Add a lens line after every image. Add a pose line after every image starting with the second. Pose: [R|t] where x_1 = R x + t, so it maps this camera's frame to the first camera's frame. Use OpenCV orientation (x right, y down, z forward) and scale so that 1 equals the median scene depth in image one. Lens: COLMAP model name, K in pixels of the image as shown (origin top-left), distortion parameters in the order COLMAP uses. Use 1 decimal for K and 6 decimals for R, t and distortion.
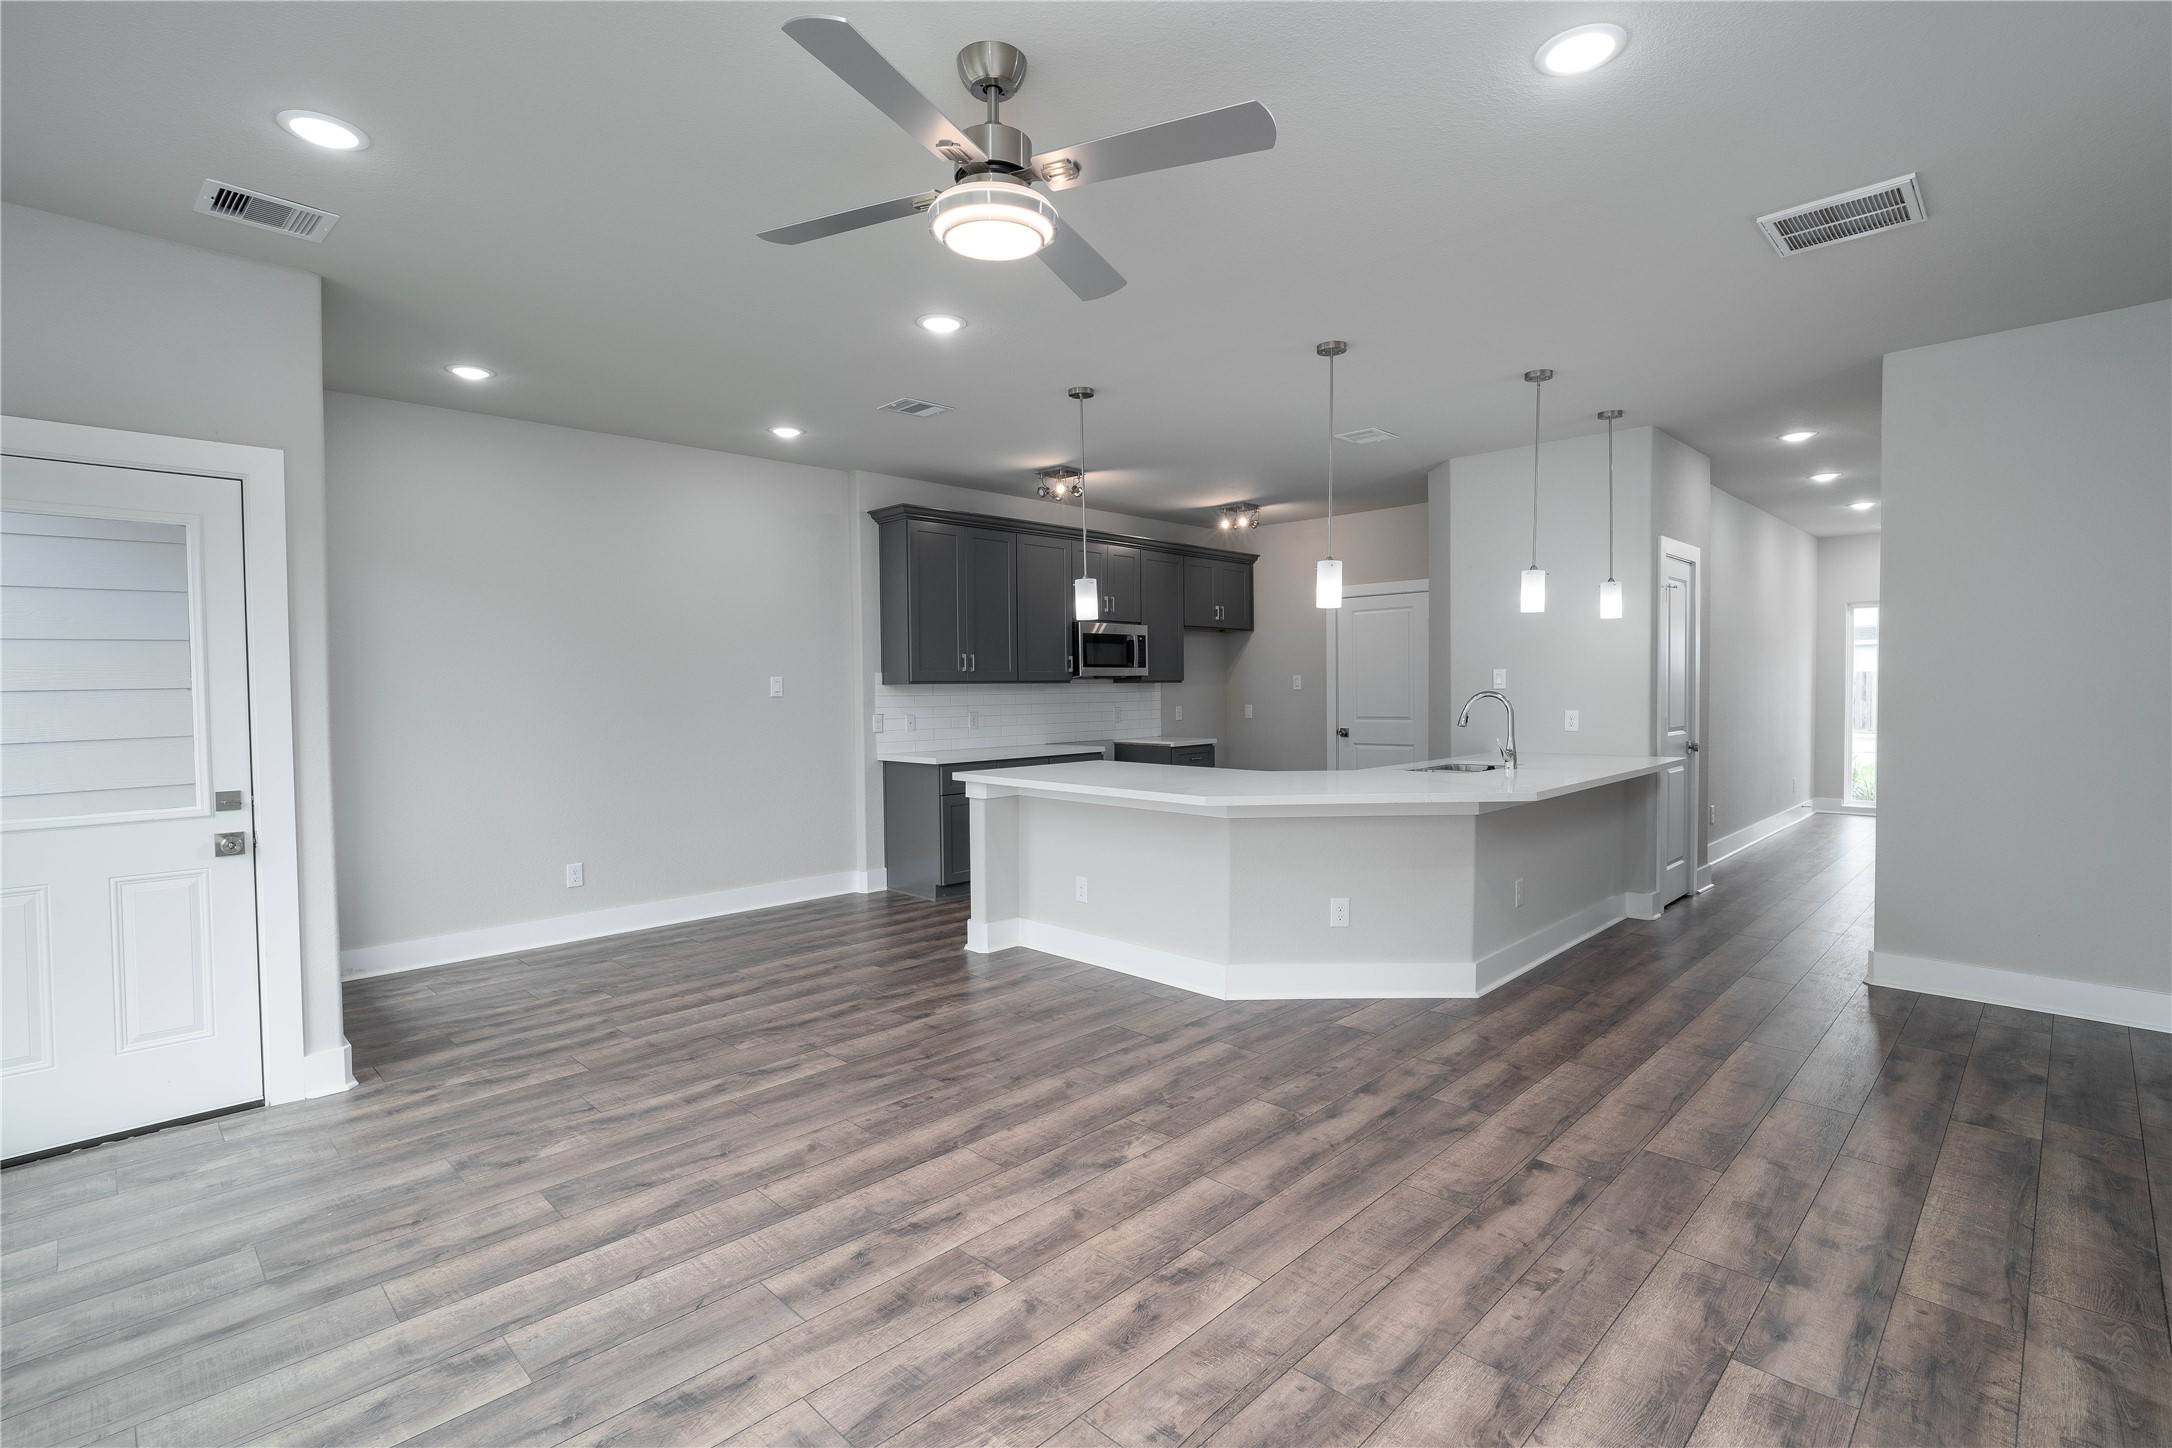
lens RADIAL K [[1003.8, 0, 1086.0], [0, 1003.8, 724.0], [0, 0, 1]] dist [-0.001774, -0.000093]
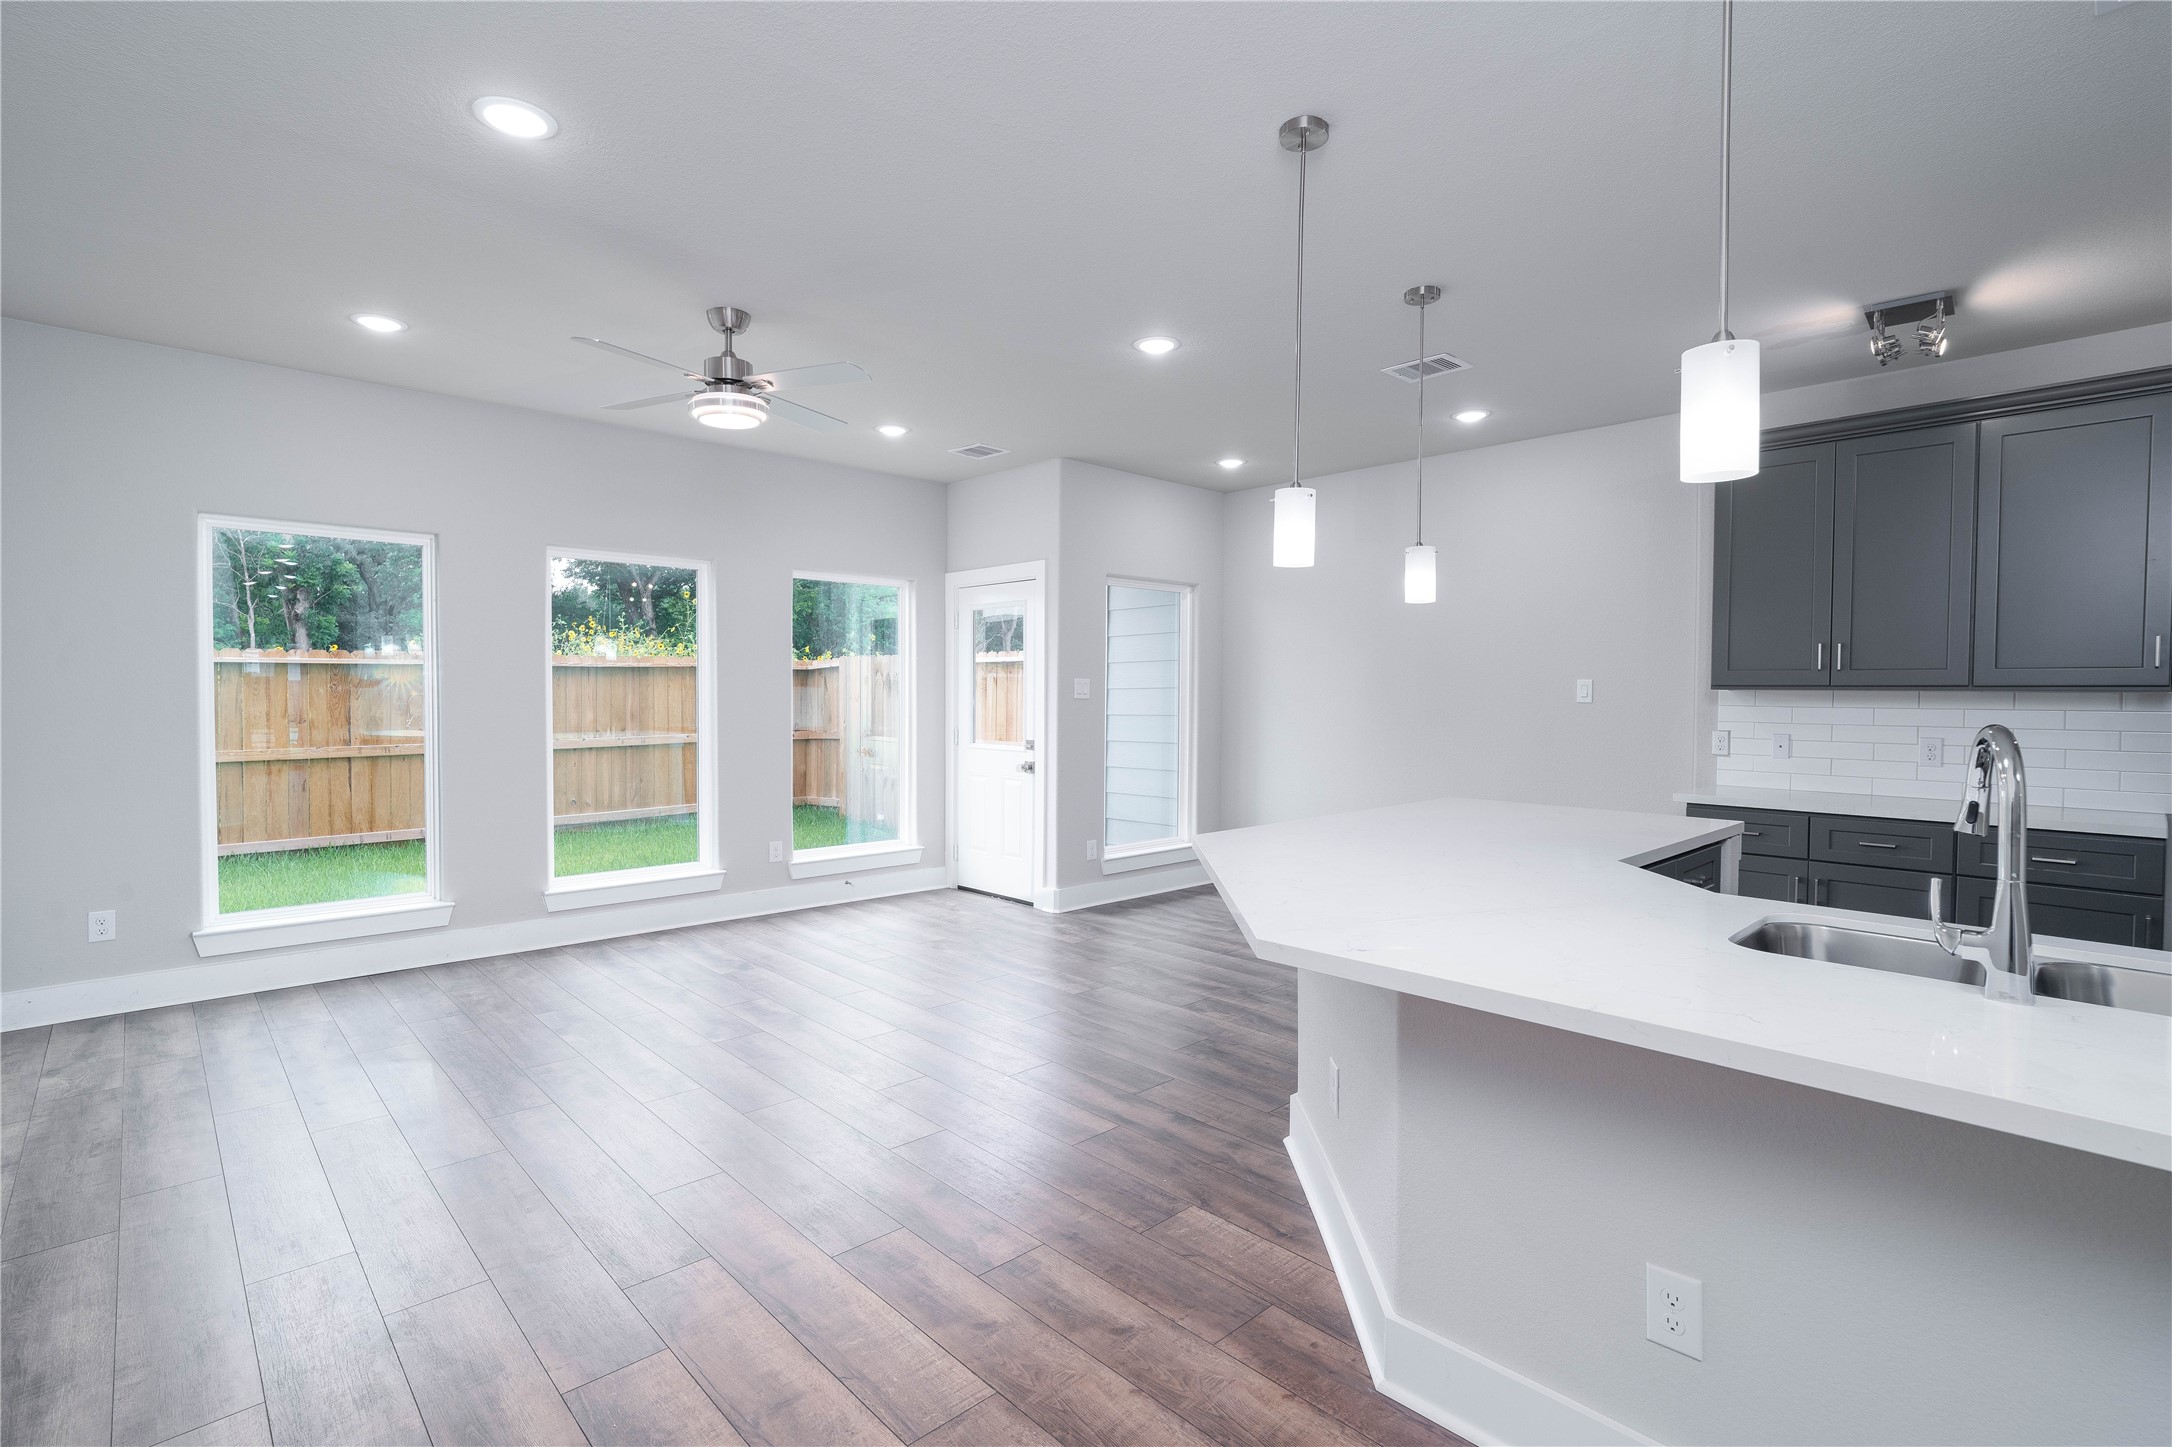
lens RADIAL K [[1003.8, 0, 1086.0], [0, 1003.8, 723.5], [0, 0, 1]] dist [-0.001774, -0.000093]
pose [[-0.020537, 0.041033, -0.998947, 1.057691], [-0.042837, 0.998204, 0.041883, -0.050607], [0.998871, 0.043652, -0.018743, 1.099594]]
